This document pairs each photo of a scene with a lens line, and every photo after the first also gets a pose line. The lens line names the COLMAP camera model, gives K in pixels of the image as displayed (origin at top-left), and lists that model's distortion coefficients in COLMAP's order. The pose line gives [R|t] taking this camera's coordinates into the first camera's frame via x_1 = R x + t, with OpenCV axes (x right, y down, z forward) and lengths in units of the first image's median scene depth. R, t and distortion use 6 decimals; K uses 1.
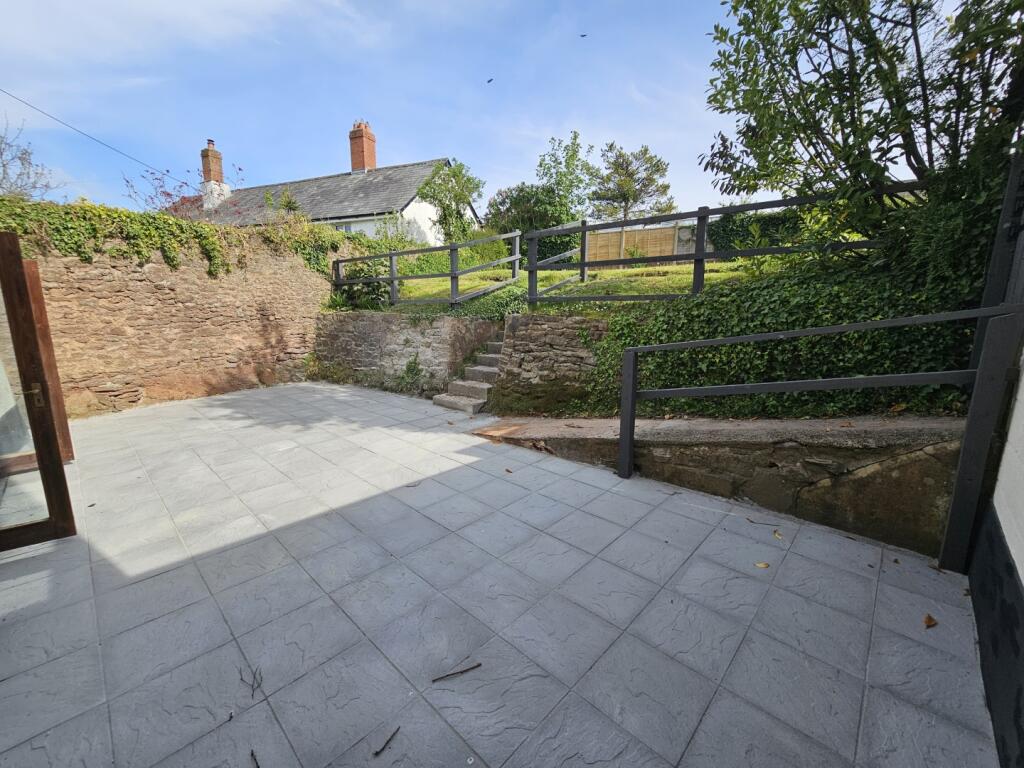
lens RADIAL K [[415.8, 0, 512.0], [0, 415.8, 384.0], [0, 0, 1]] dist [-0.002265, -0.000211]
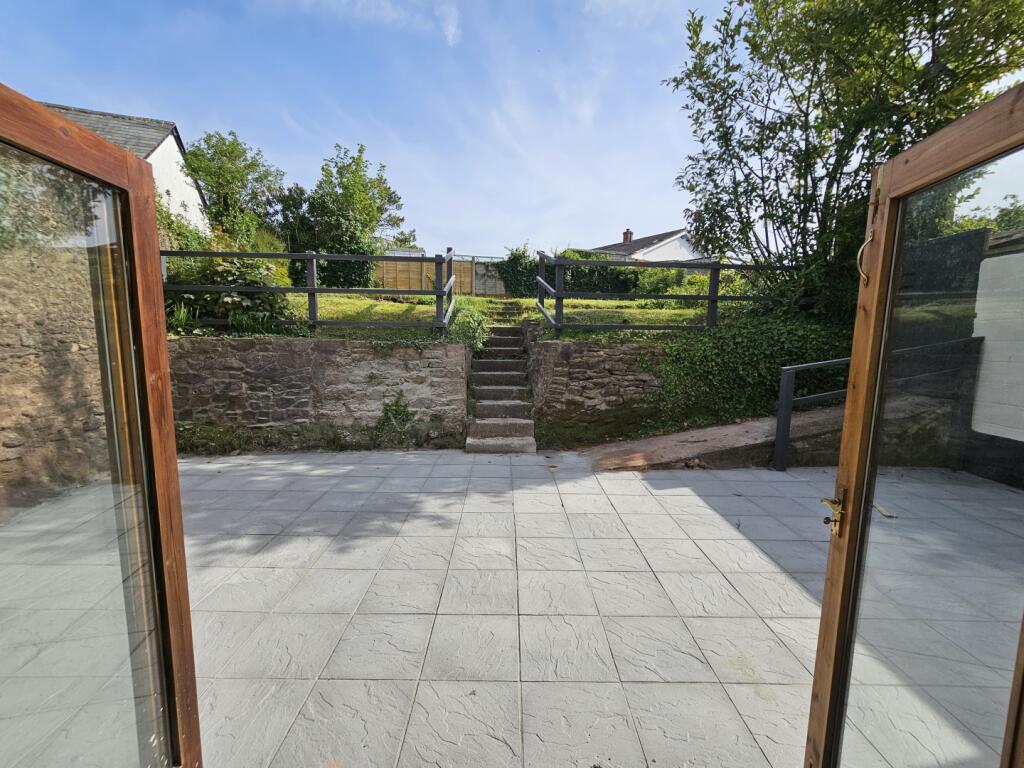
lens RADIAL K [[415.8, 0, 512.0], [0, 415.8, 384.0], [0, 0, 1]] dist [-0.002265, -0.000211]
pose [[0.730878, -0.069671, 0.678943, -0.783079], [0.110709, 0.993704, -0.017208, -0.070430], [-0.673469, 0.087742, 0.733990, 0.407249]]
